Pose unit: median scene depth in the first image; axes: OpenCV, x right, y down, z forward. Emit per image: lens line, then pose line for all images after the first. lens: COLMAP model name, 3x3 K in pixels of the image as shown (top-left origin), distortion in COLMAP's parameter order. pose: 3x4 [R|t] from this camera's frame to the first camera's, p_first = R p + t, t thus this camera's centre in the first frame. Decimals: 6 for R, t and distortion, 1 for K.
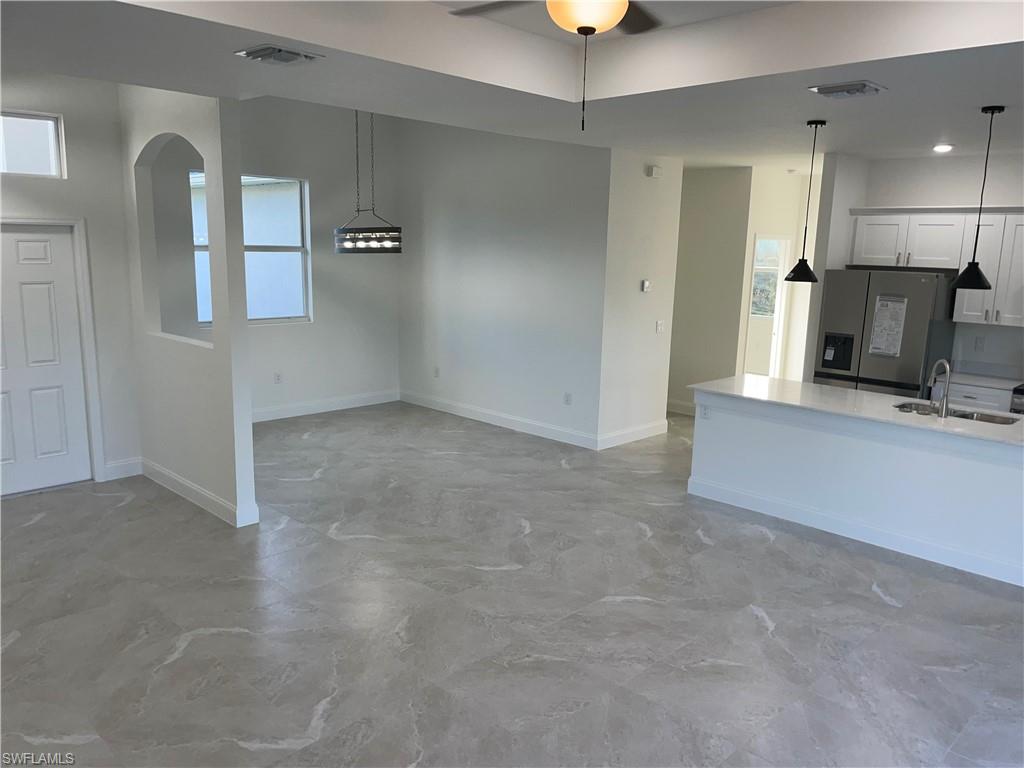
lens RADIAL K [[776.2, 0, 522.9], [0, 776.2, 390.8], [0, 0, 1]] dist [0.081491, -0.109993]
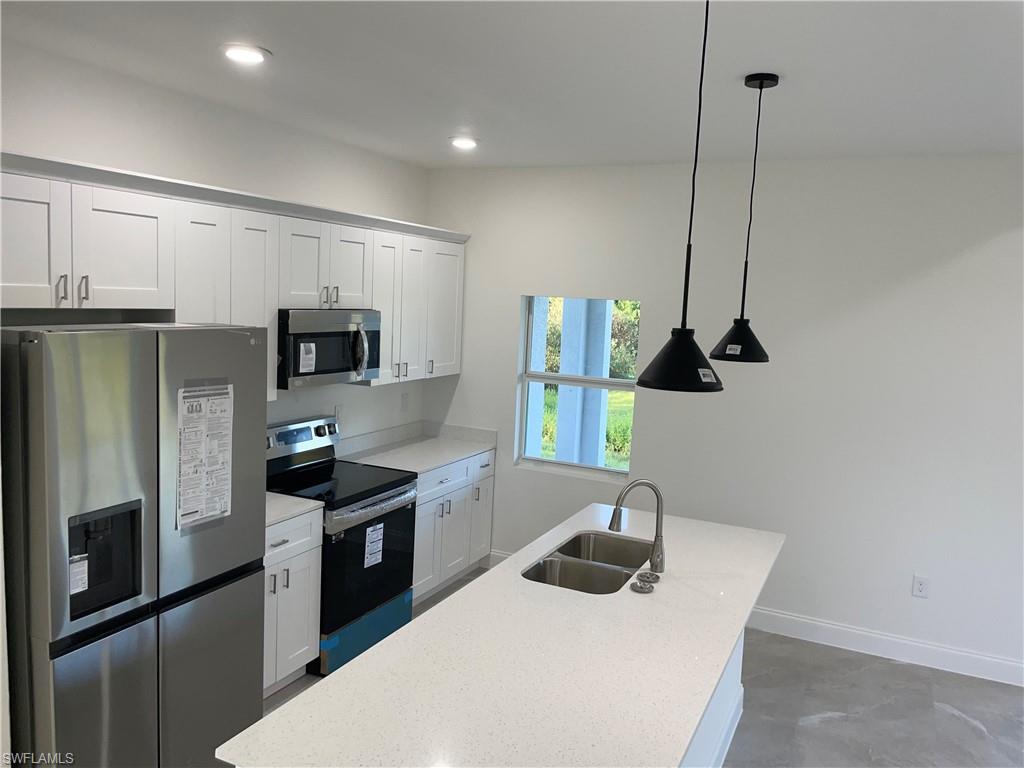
lens RADIAL K [[776.2, 0, 528.7], [0, 776.2, 374.7], [0, 0, 1]] dist [0.081491, -0.109993]
pose [[-0.330819, -0.141886, 0.932967, 0.025500], [0.119313, 0.974410, 0.190496, -0.216950], [-0.936121, 0.174335, -0.305425, 1.134051]]
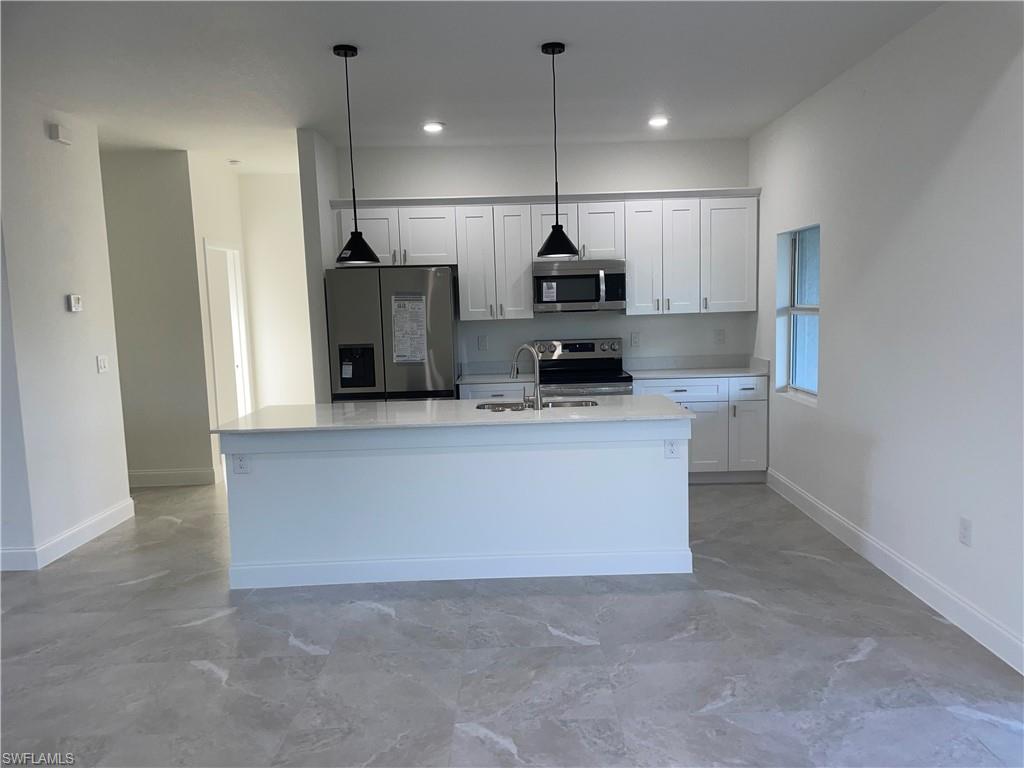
lens RADIAL K [[776.2, 0, 532.2], [0, 776.2, 390.4], [0, 0, 1]] dist [0.081491, -0.109993]
pose [[0.699804, -0.128756, 0.702635, -0.065764], [0.179632, 0.983733, 0.001357, 0.009227], [-0.691380, 0.125266, 0.711549, 0.354718]]
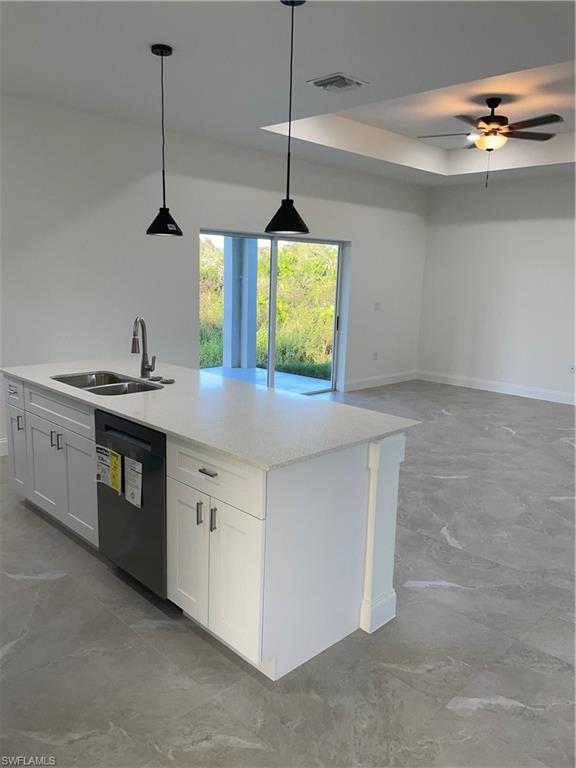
lens RADIAL K [[582.2, 0, 284.0], [0, 582.2, 386.9], [0, 0, 1]] dist [0.081491, -0.109993]
pose [[-0.998226, -0.057877, 0.013963, 0.327725], [-0.048540, 0.926940, 0.372058, -0.199182], [-0.034476, 0.370720, -0.928105, 1.486050]]
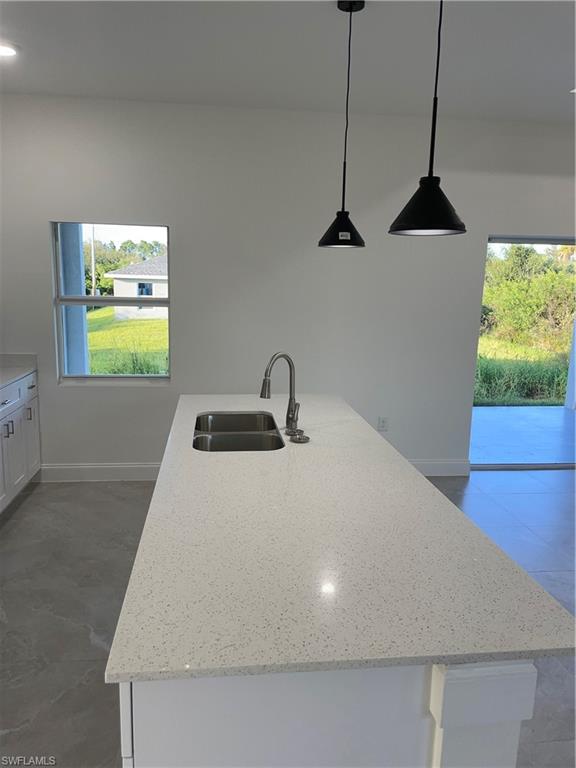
lens RADIAL K [[582.2, 0, 281.3], [0, 582.2, 380.7], [0, 0, 1]] dist [0.081491, -0.109993]
pose [[-0.775741, -0.152798, 0.612273, 0.198596], [0.075612, 0.940747, 0.330571, -0.168318], [-0.626505, 0.302733, -0.718223, 1.252065]]
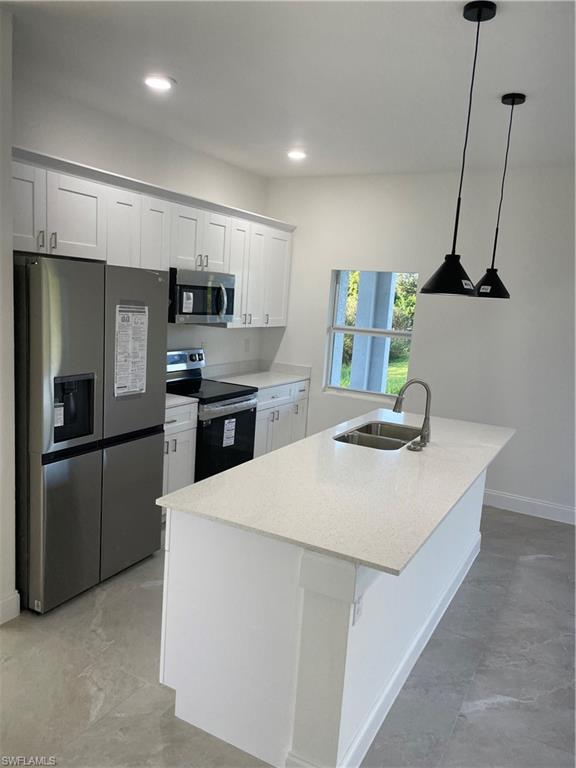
lens RADIAL K [[582.2, 0, 283.8], [0, 582.2, 387.9], [0, 0, 1]] dist [0.081491, -0.109993]
pose [[-0.261313, -0.199297, 0.944456, -0.036468], [0.107612, 0.966338, 0.233688, -0.179619], [-0.959237, 0.162700, -0.231070, 1.177818]]
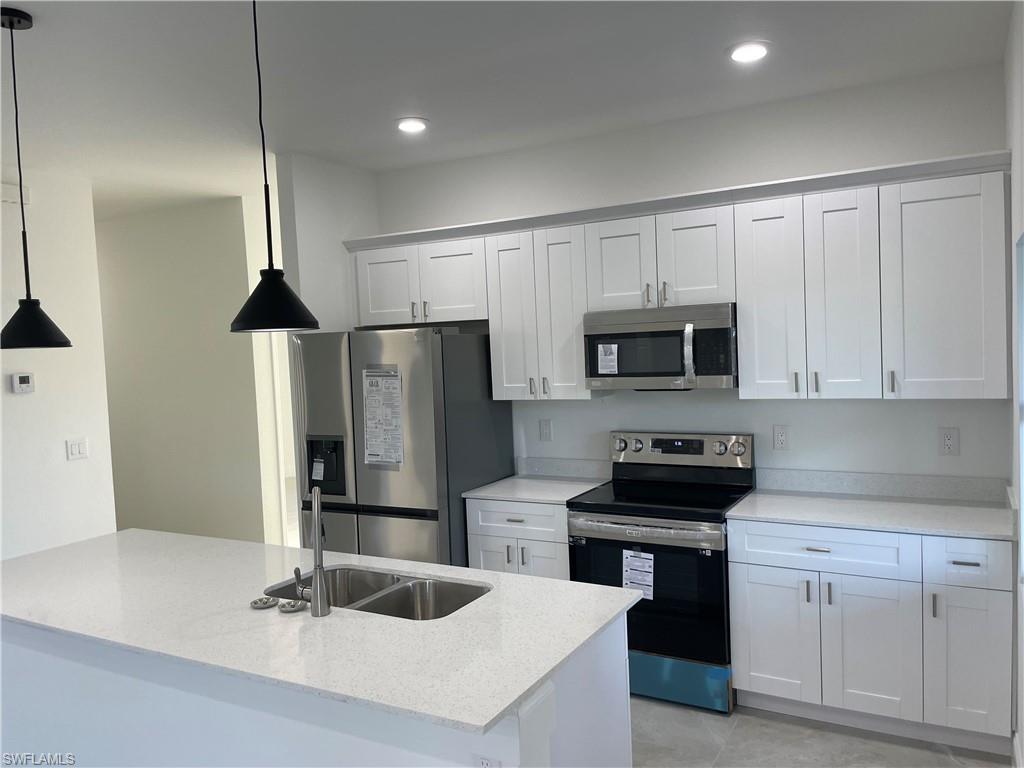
lens RADIAL K [[776.2, 0, 517.8], [0, 776.2, 378.2], [0, 0, 1]] dist [0.081491, -0.109993]
pose [[0.962205, -0.081879, 0.259725, 0.485996], [0.117844, 0.984999, -0.126054, -0.028459], [-0.245508, 0.151896, 0.957420, 0.466860]]
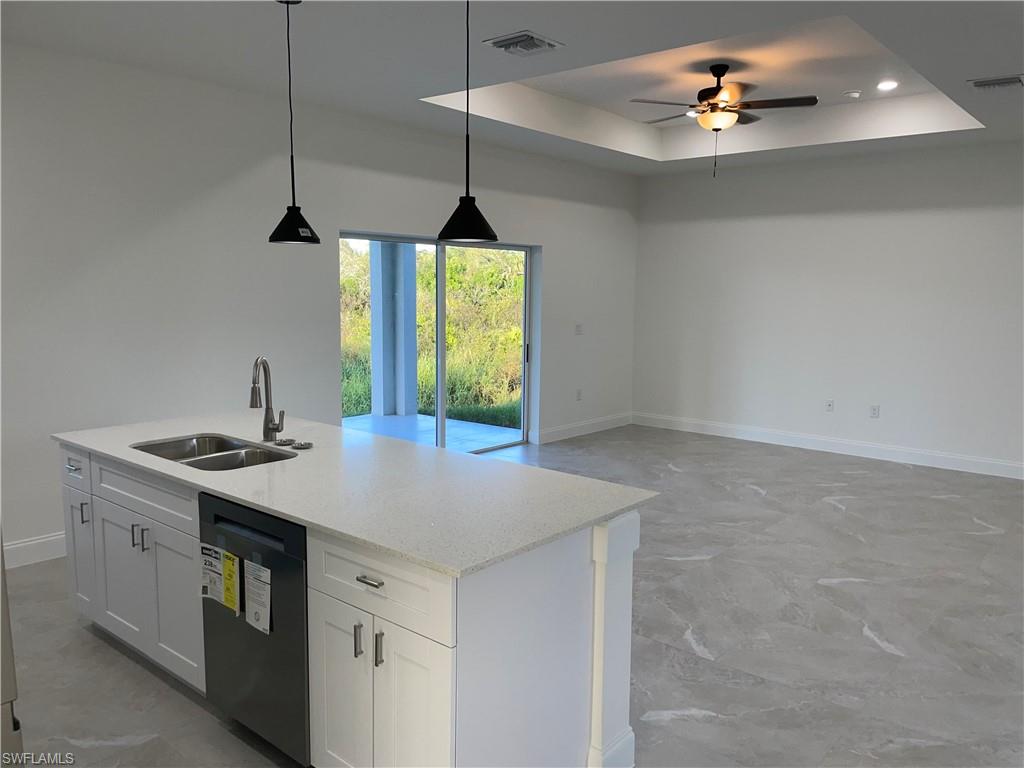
lens RADIAL K [[776.2, 0, 525.2], [0, 776.2, 390.1], [0, 0, 1]] dist [0.081491, -0.109993]
pose [[-0.996429, -0.030443, -0.078752, 0.339784], [-0.053797, 0.947798, 0.314300, -0.202325], [0.065073, 0.317414, -0.946052, 1.469699]]
